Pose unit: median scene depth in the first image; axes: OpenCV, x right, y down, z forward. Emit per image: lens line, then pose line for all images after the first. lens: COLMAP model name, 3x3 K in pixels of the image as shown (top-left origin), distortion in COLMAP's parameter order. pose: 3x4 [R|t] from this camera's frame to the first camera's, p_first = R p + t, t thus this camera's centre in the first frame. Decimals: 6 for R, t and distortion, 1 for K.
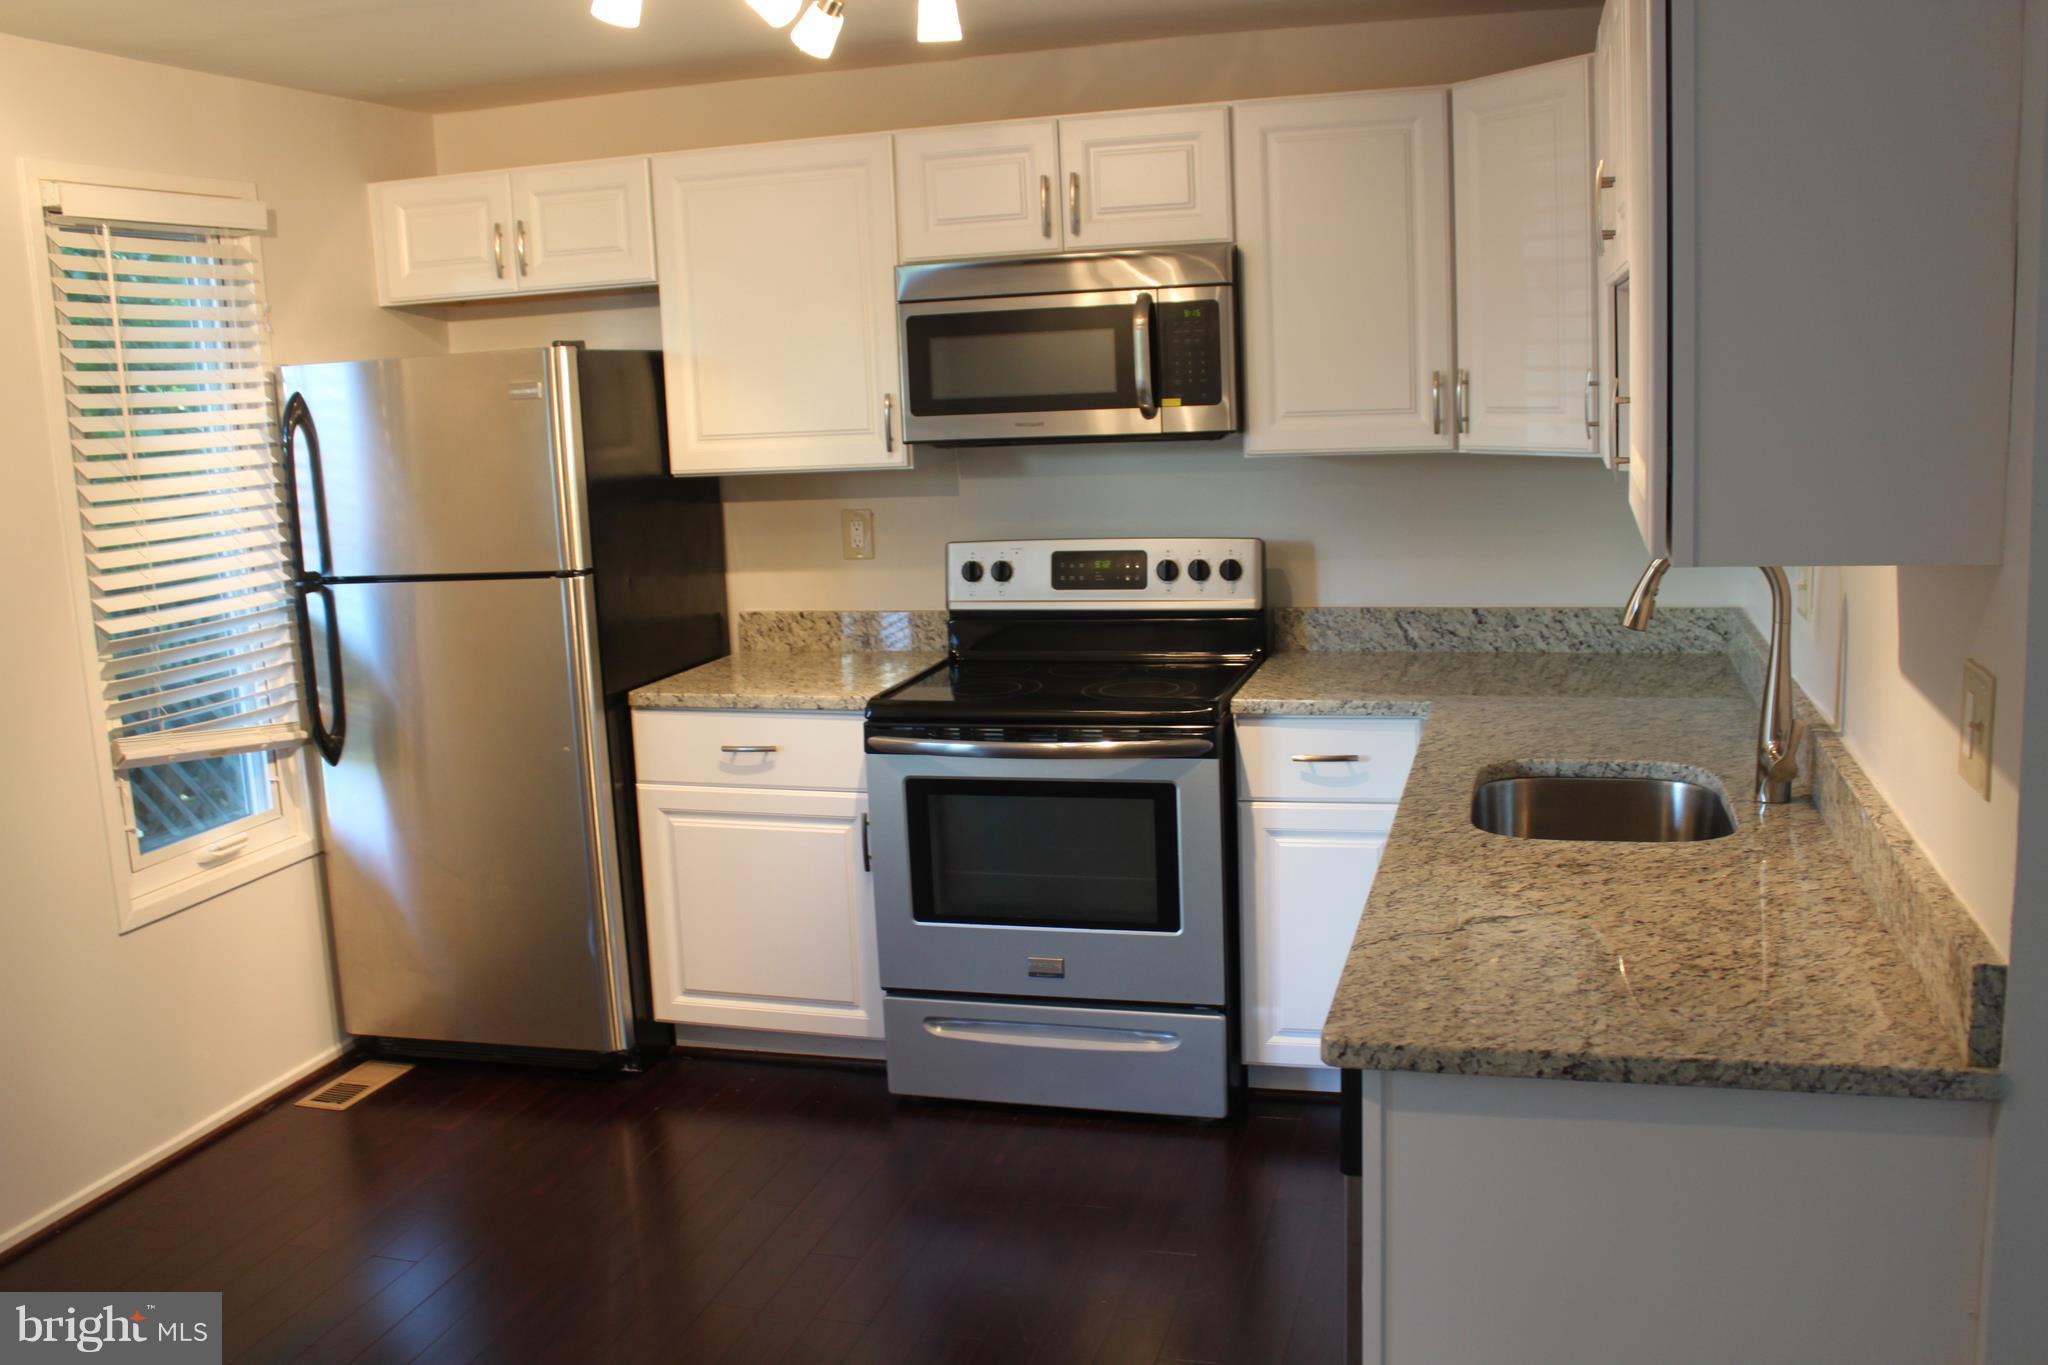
lens RADIAL K [[1809.7, 0, 1047.5], [0, 1809.7, 690.7], [0, 0, 1]] dist [-0.186652, 0.188686]
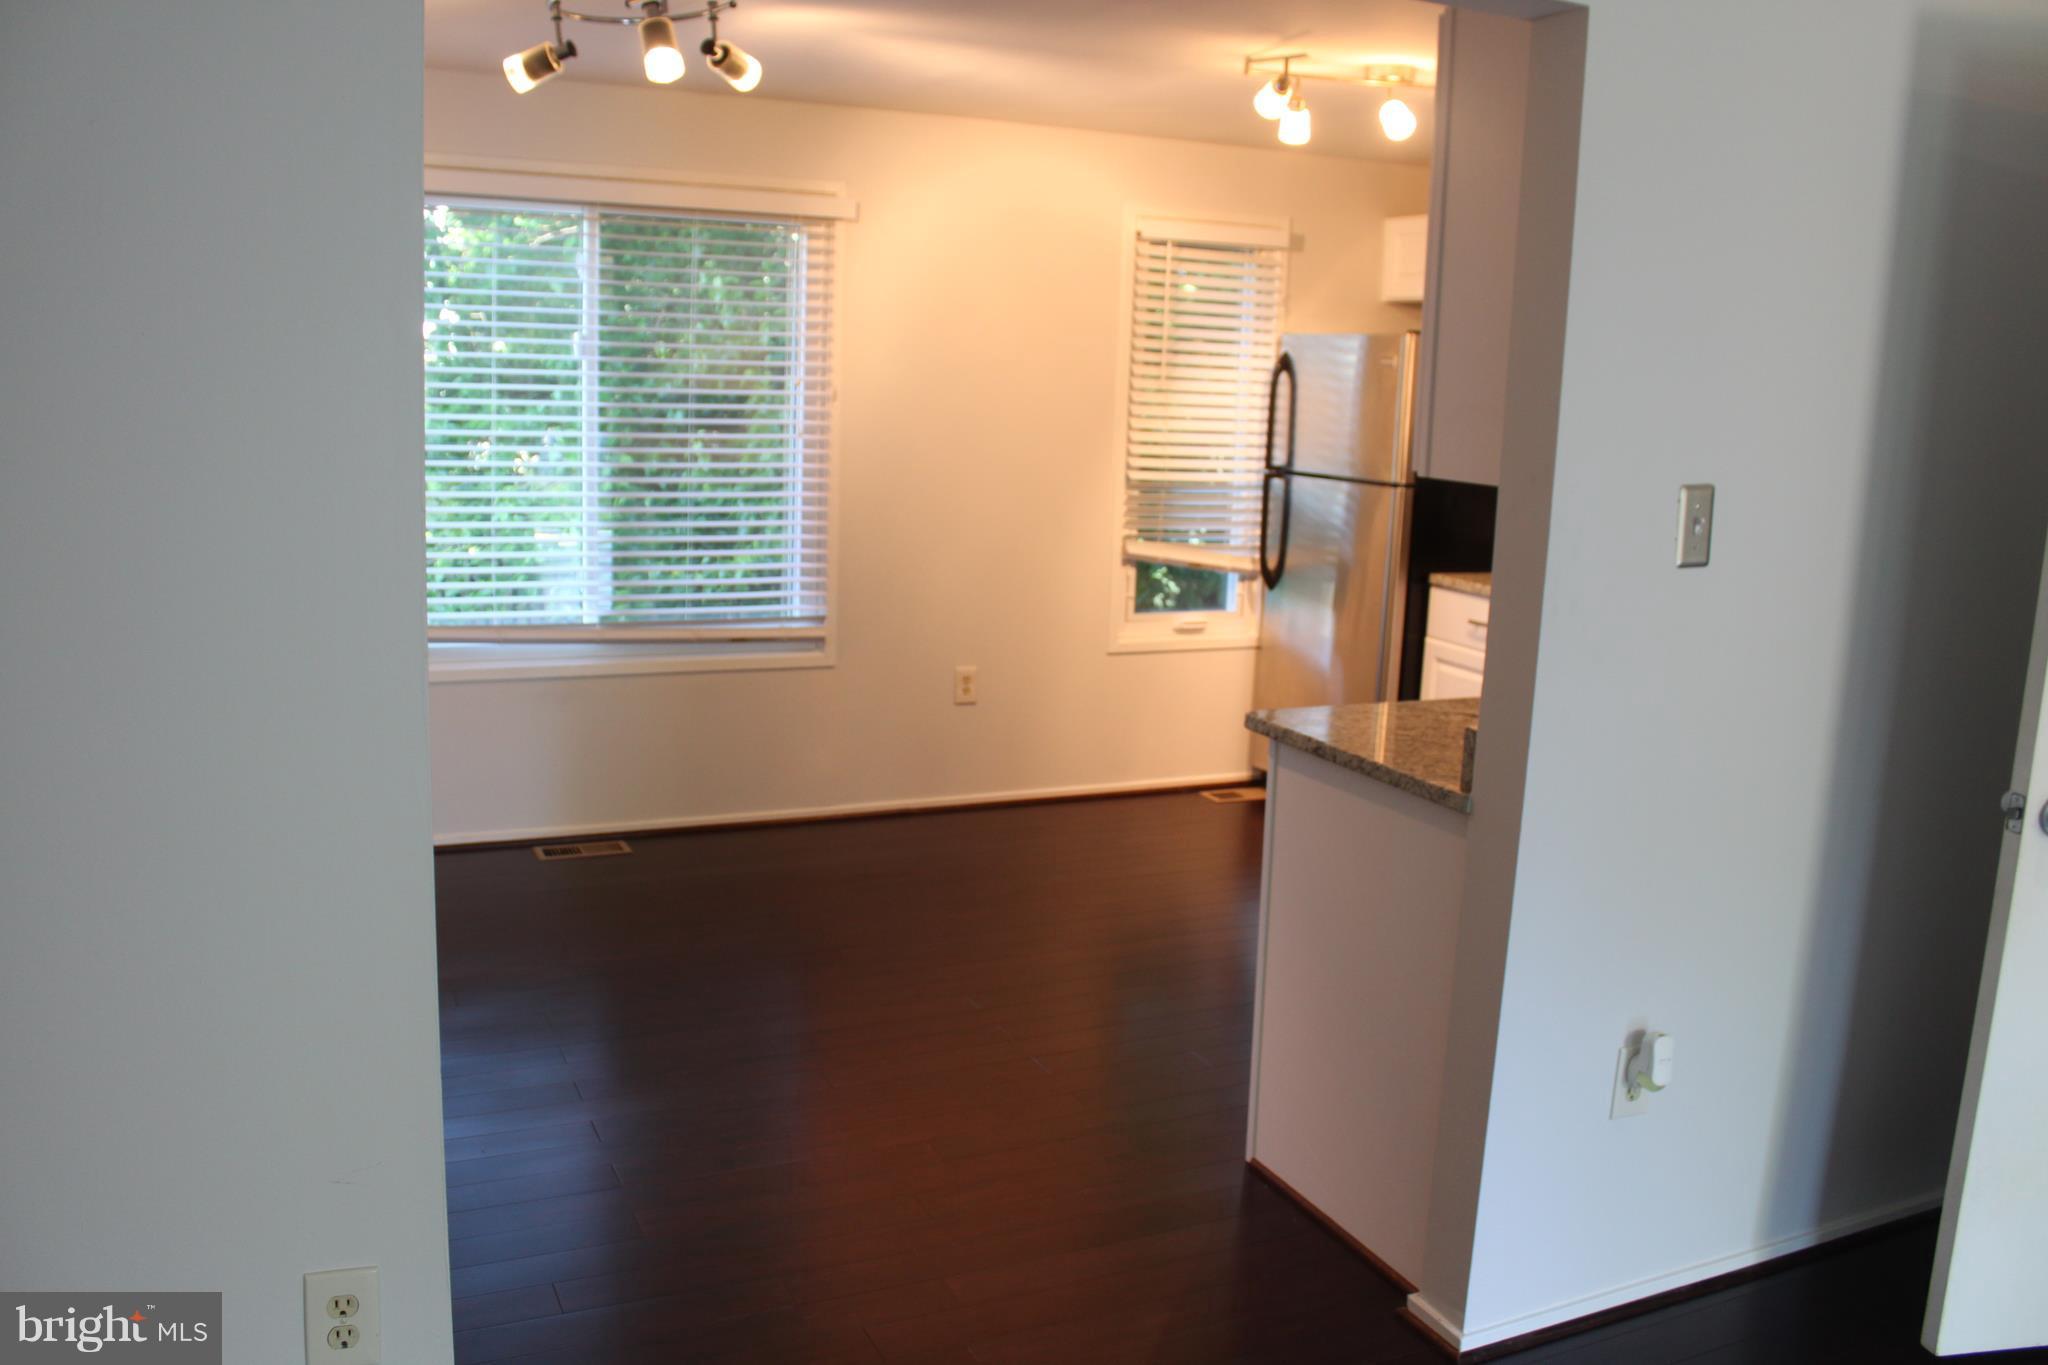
lens RADIAL K [[1705.9, 0, 1057.9], [0, 1705.9, 680.8], [0, 0, 1]] dist [-0.163634, 0.123974]
pose [[0.650898, 0.202374, -0.731695, 0.609707], [-0.198640, 0.975637, 0.093139, 0.018369], [0.732717, 0.084719, 0.675239, -0.151801]]
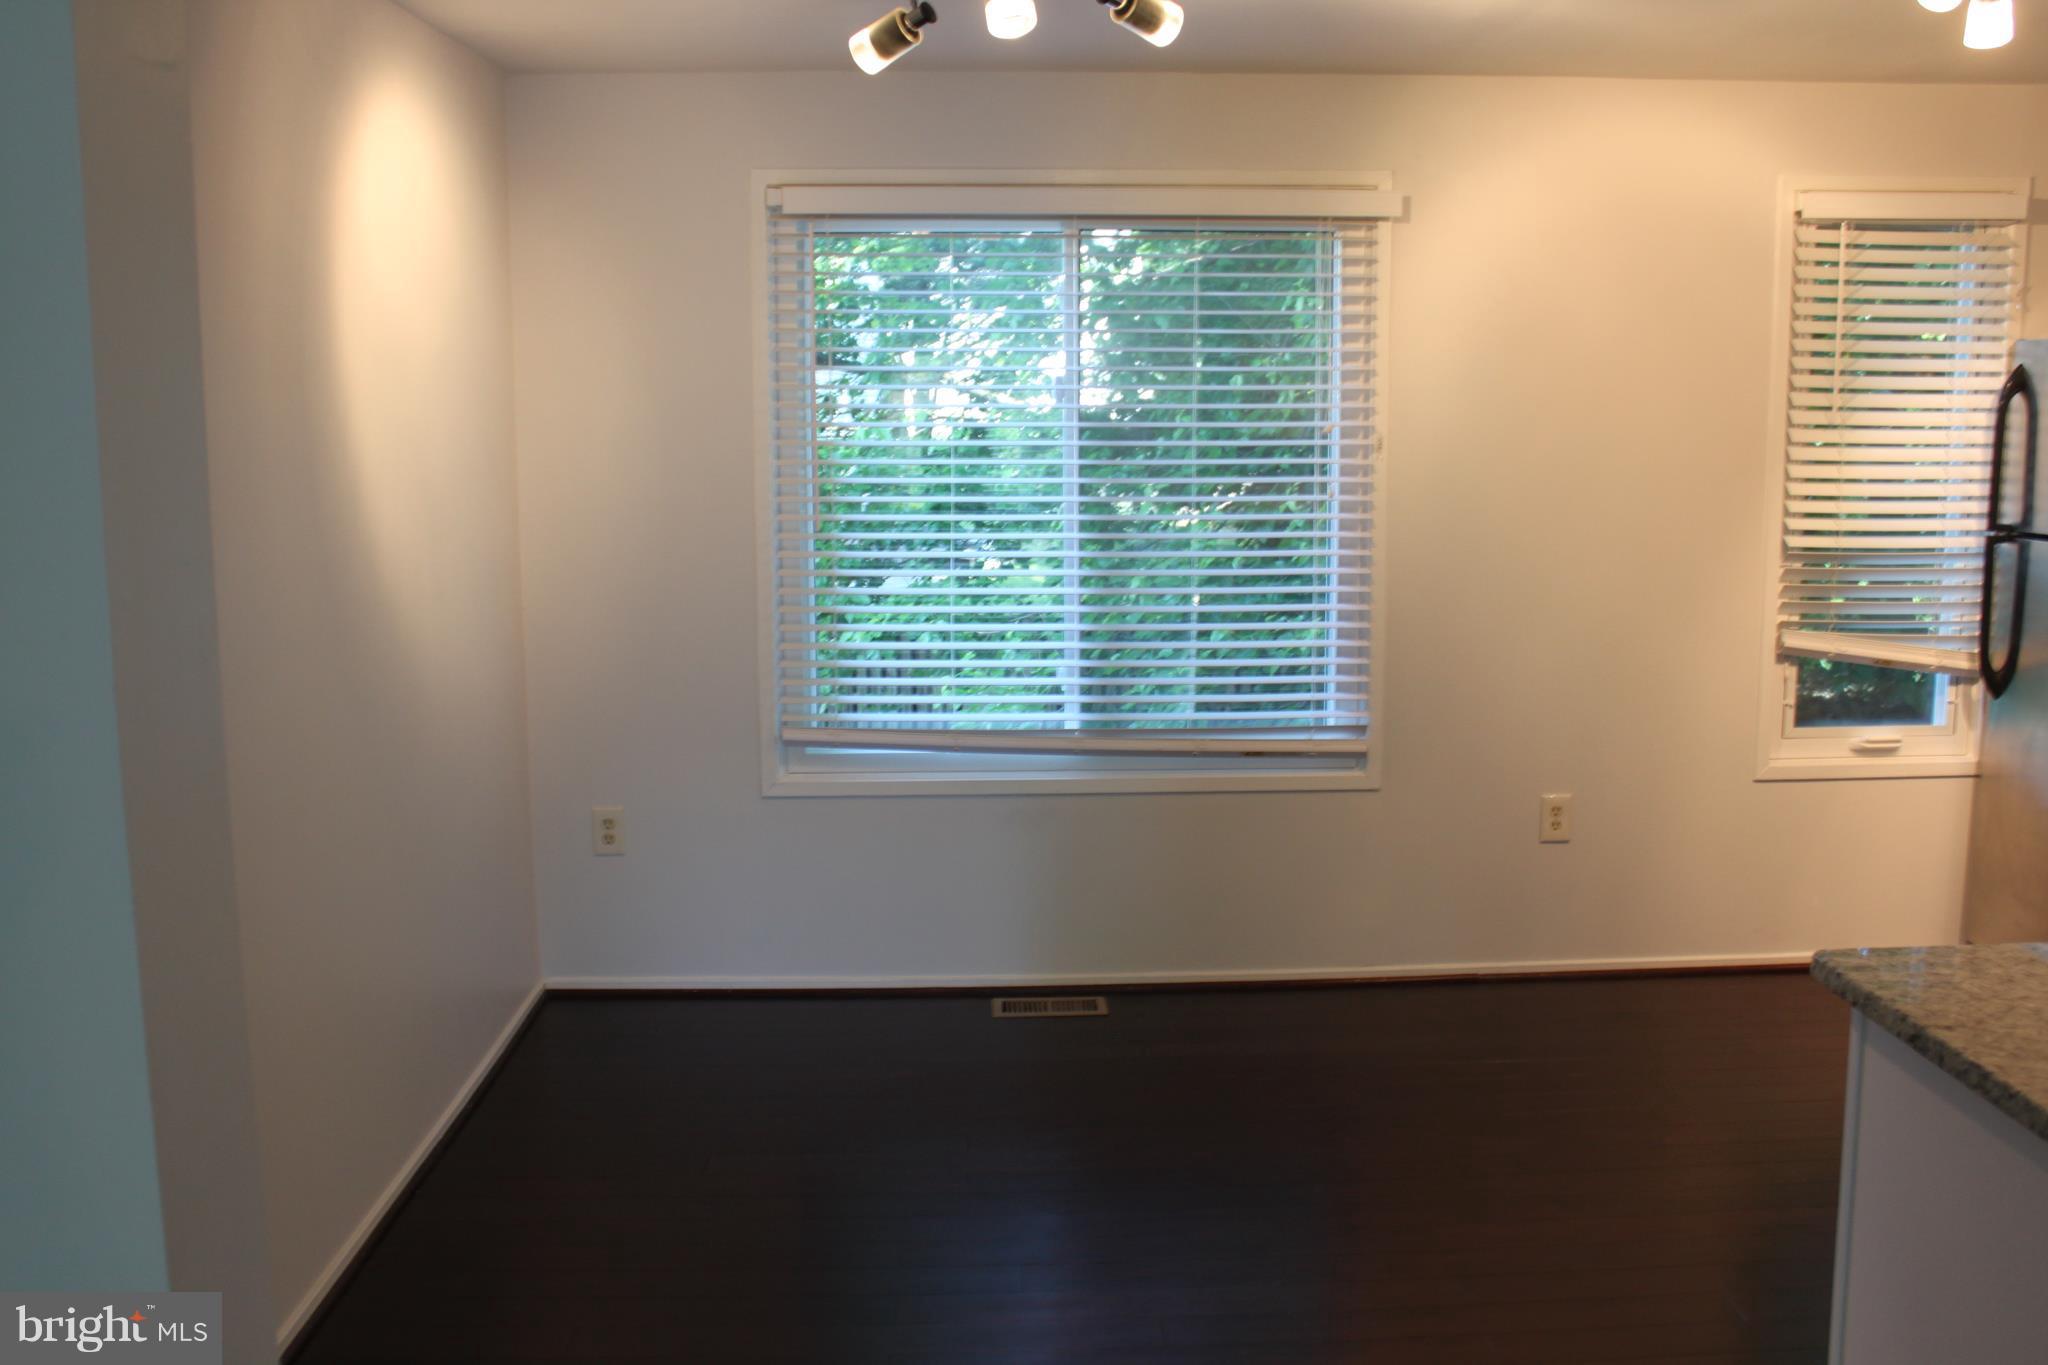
lens RADIAL K [[1809.7, 0, 1047.5], [0, 1809.7, 690.7], [0, 0, 1]] dist [-0.186652, 0.188686]
pose [[0.287392, 0.191359, -0.938503, 0.475283], [-0.171977, 0.974225, 0.145979, -0.020835], [0.942247, 0.119448, 0.312894, 0.088011]]
